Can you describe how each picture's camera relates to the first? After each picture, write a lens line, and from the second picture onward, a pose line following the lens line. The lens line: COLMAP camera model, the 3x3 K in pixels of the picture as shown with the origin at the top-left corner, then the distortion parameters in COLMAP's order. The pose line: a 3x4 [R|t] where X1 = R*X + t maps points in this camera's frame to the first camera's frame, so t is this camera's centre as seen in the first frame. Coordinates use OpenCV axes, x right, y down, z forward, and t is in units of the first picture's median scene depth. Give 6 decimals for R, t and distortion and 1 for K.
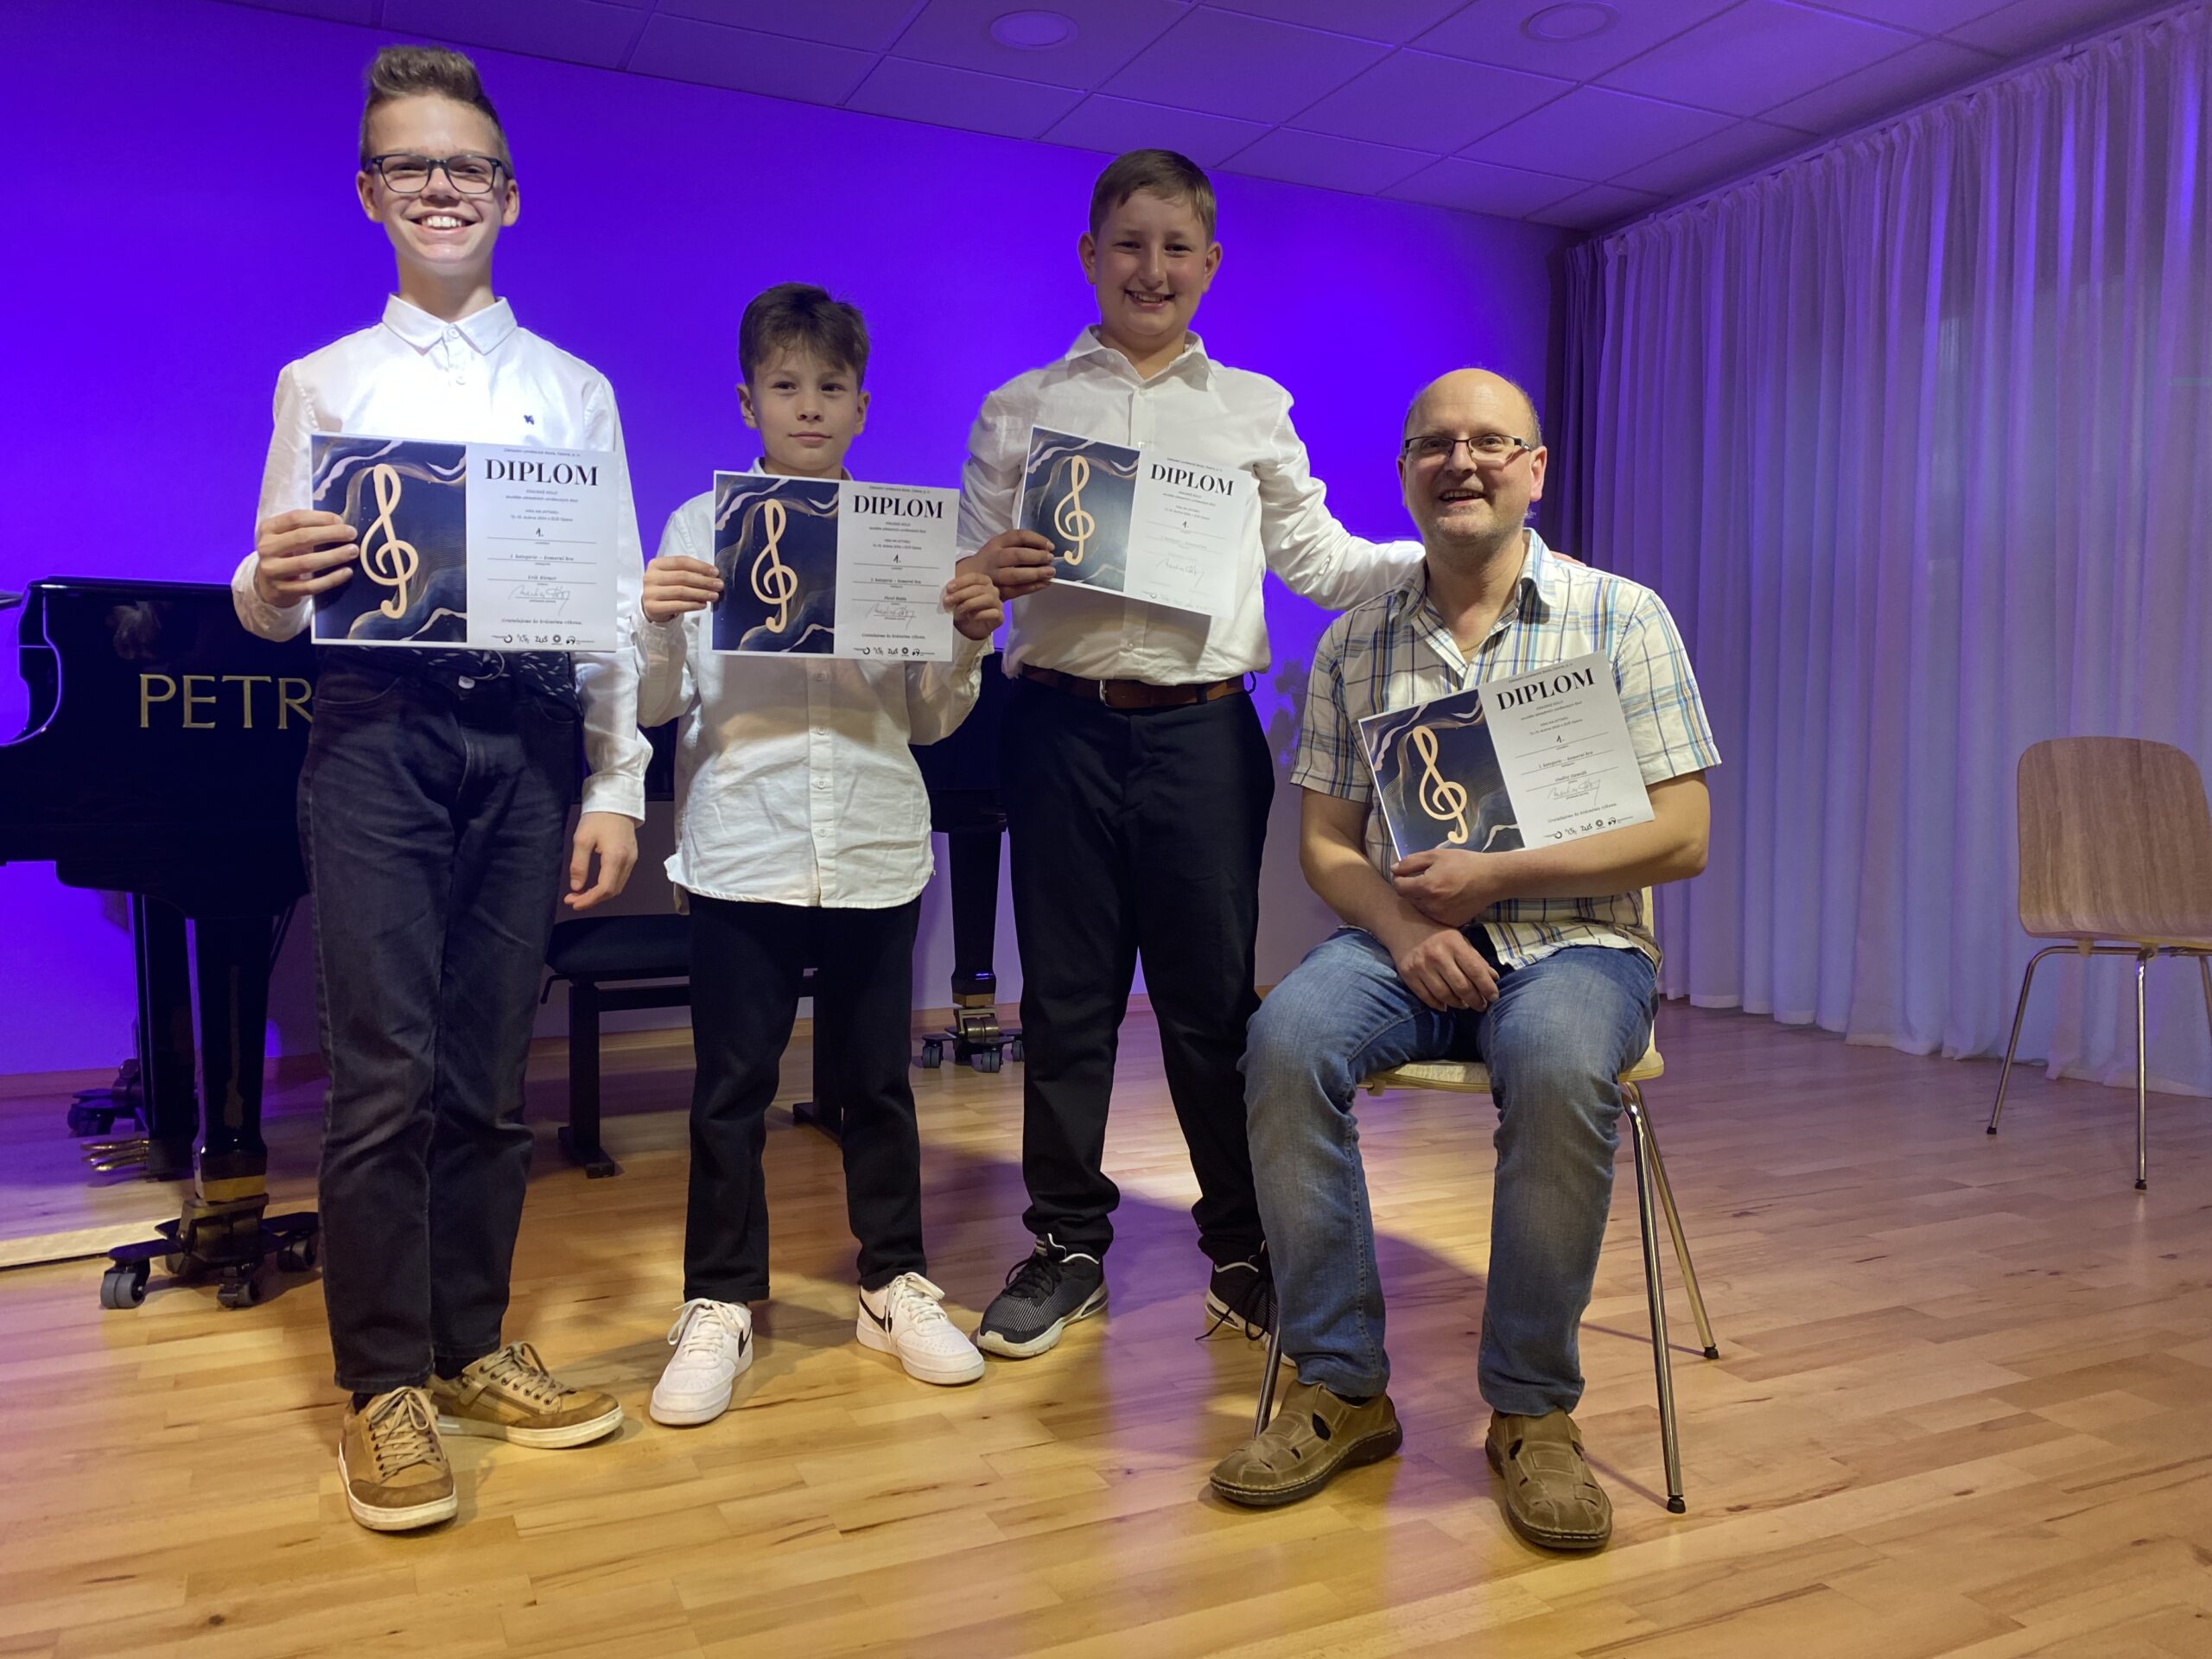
lens RADIAL K [[1700.0, 0, 1106.0], [0, 1700.0, 829.5], [0, 0, 1]] dist [0.008572, 0.005065]
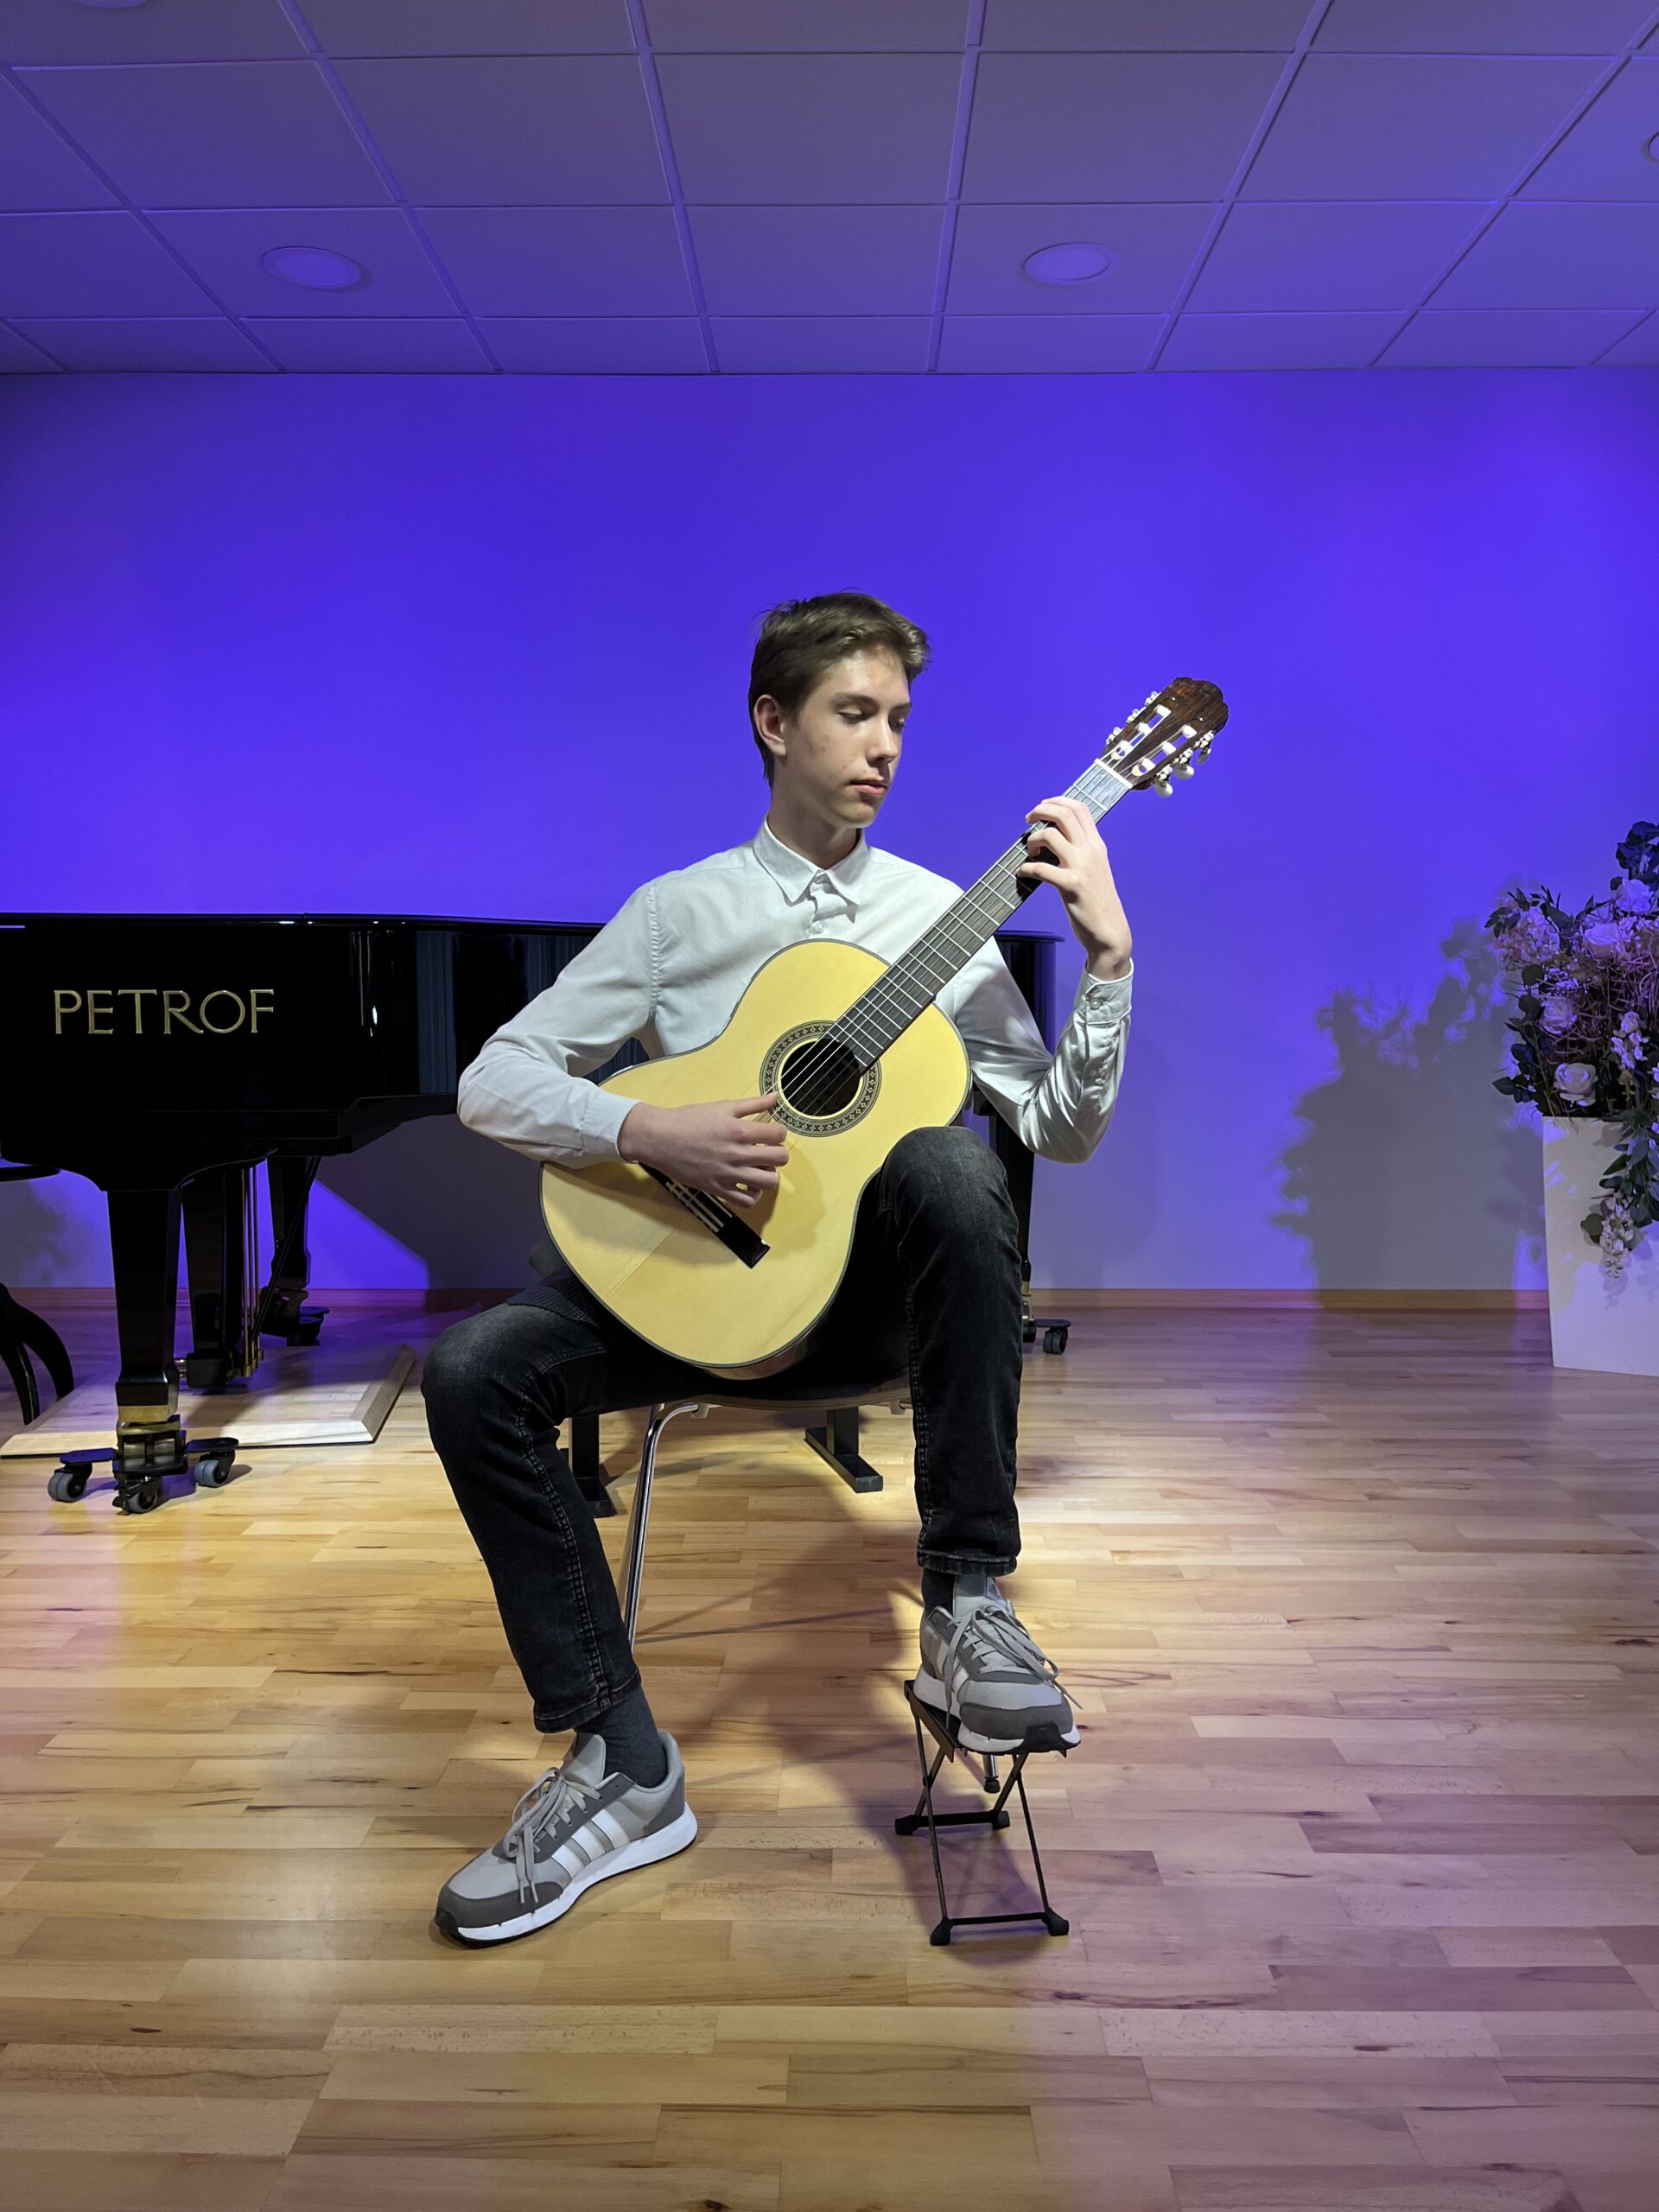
lens RADIAL K [[1721.8, 0, 829.5], [0, 1721.8, 1106.0], [0, 0, 1]] dist [0.006339, -0.010746]
pose [[0.899951, 0.031389, -0.434859, 0.471459], [-0.019469, 0.999303, 0.031840, -0.058278], [0.435556, -0.020188, 0.899935, 0.128527]]
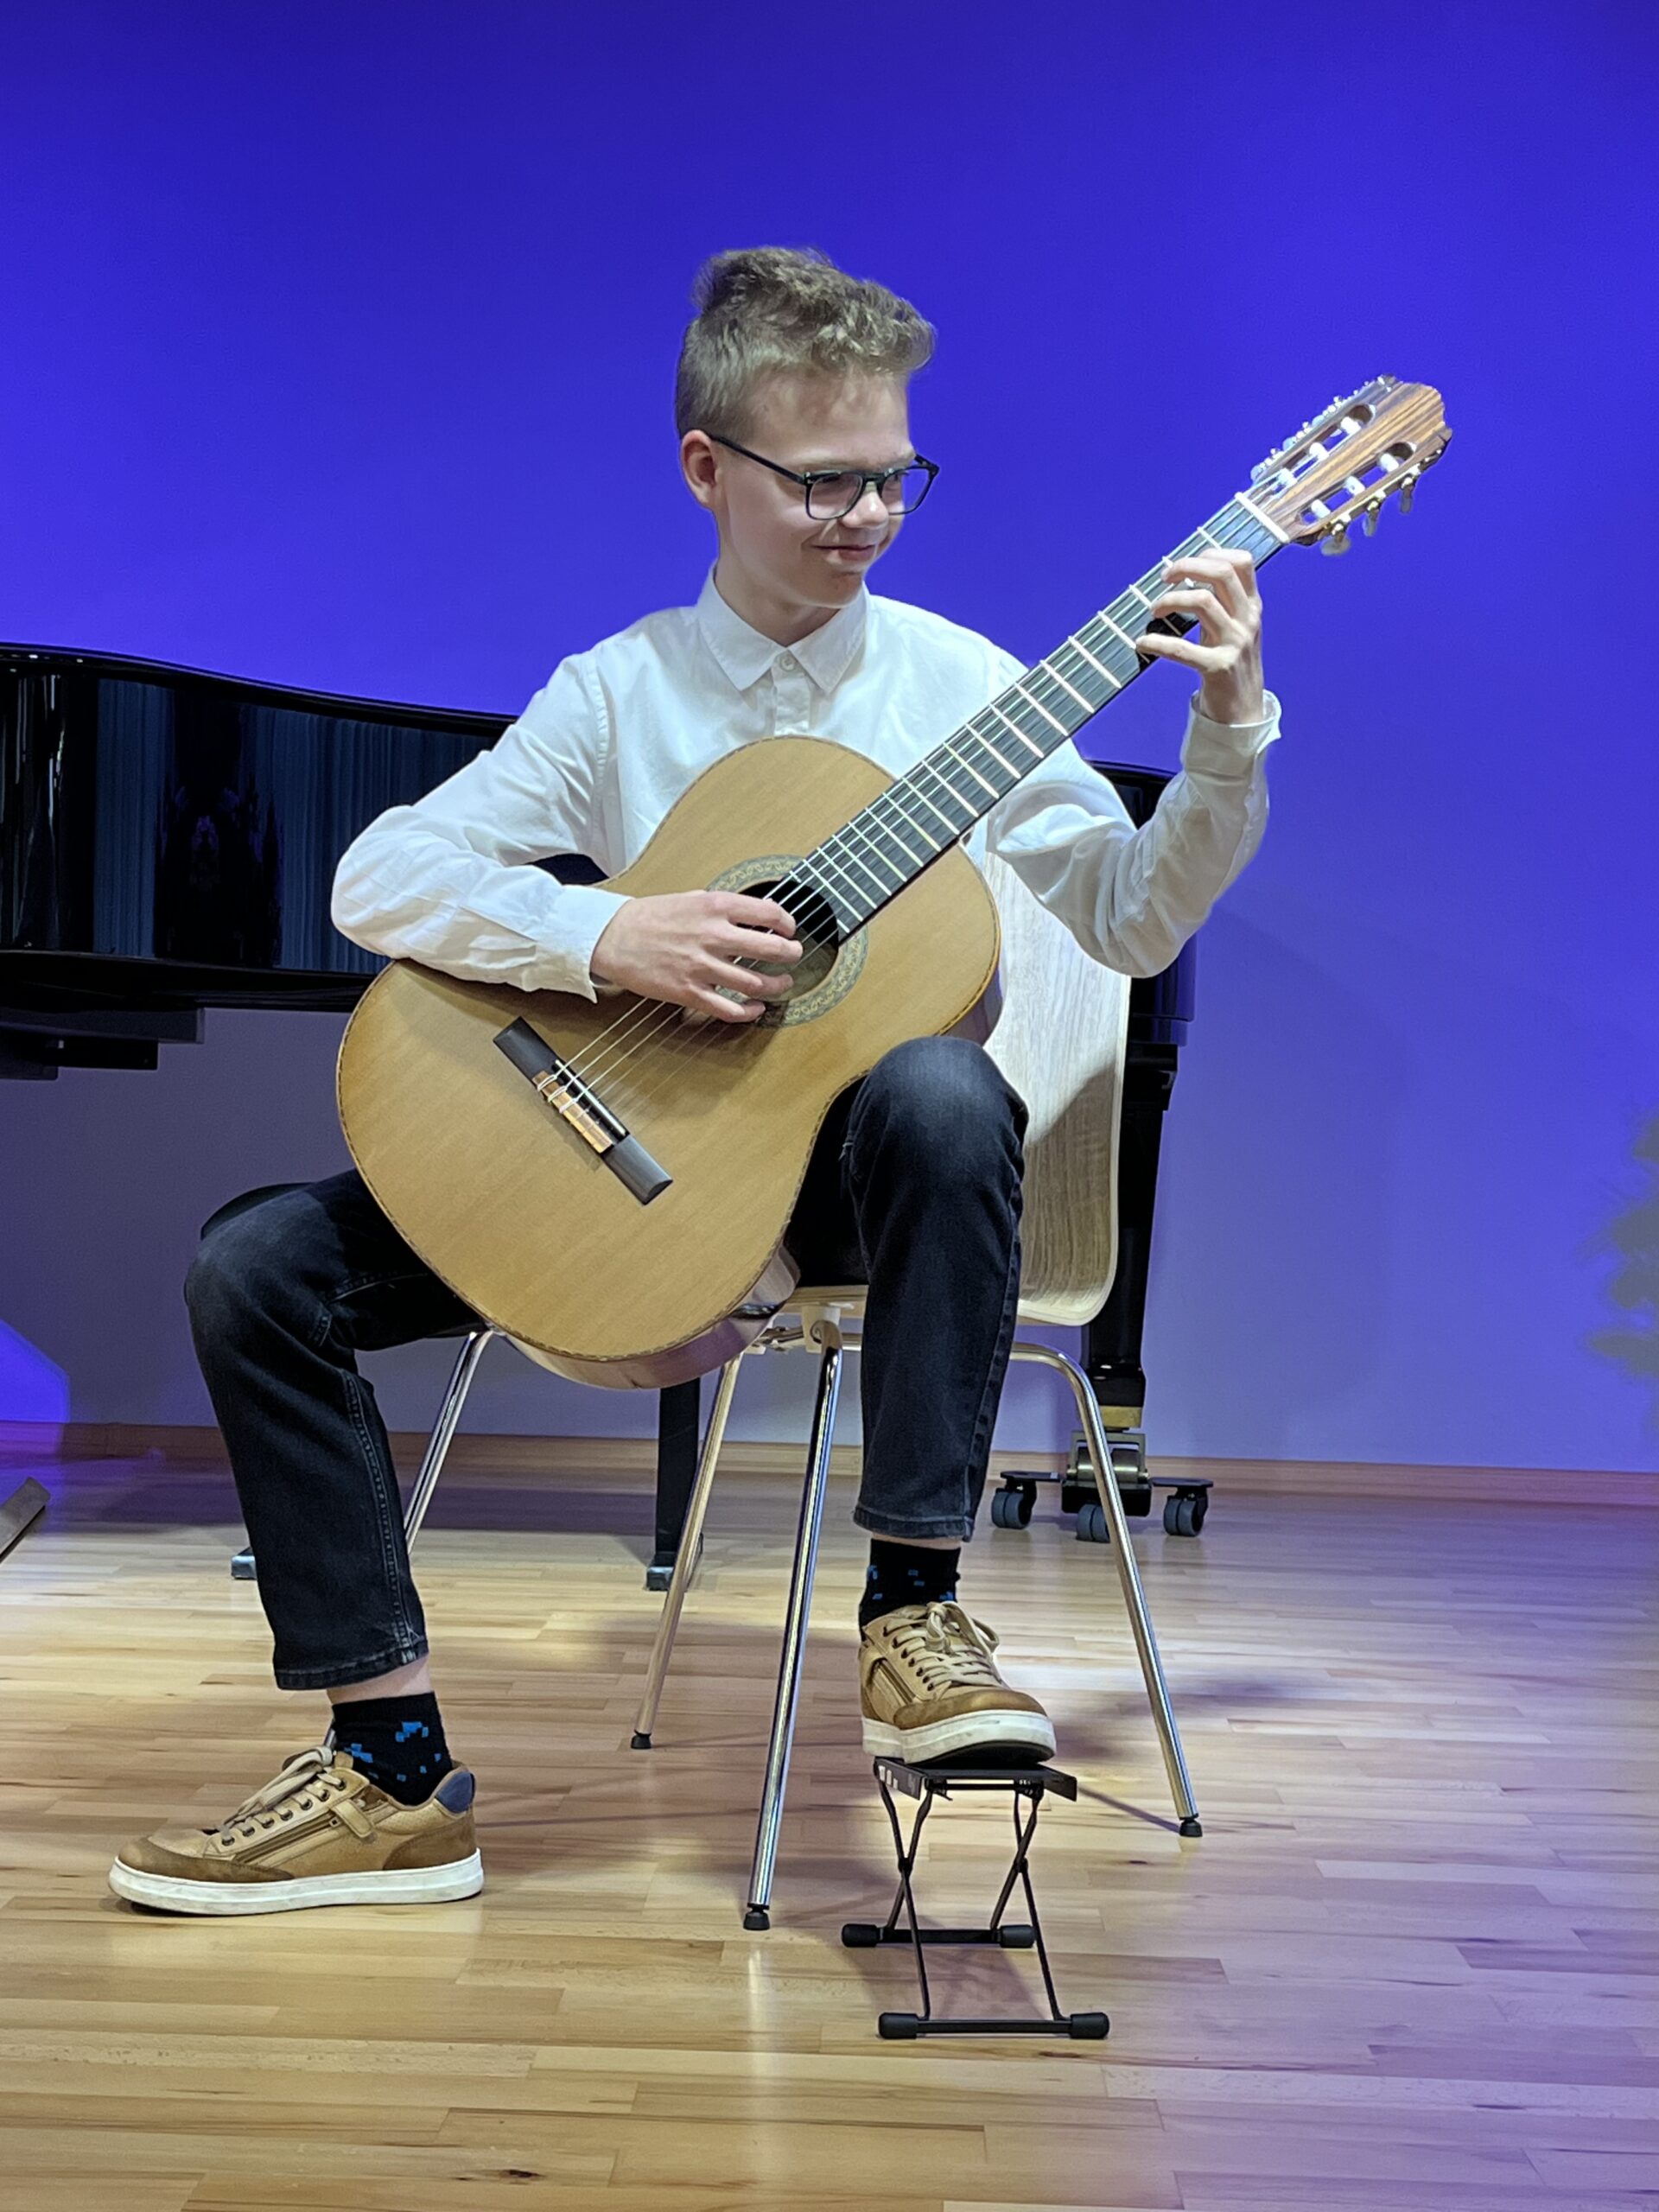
lens RADIAL K [[3443.7, 0, 829.5], [0, 3443.7, 1106.0], [0, 0, 1]] dist [0.008442, -0.002168]
pose [[0.897605, 0.025475, -0.440064, 0.605260], [-0.050451, 0.997705, -0.045149, 0.101234], [0.437904, 0.062728, 0.896831, -0.075085]]
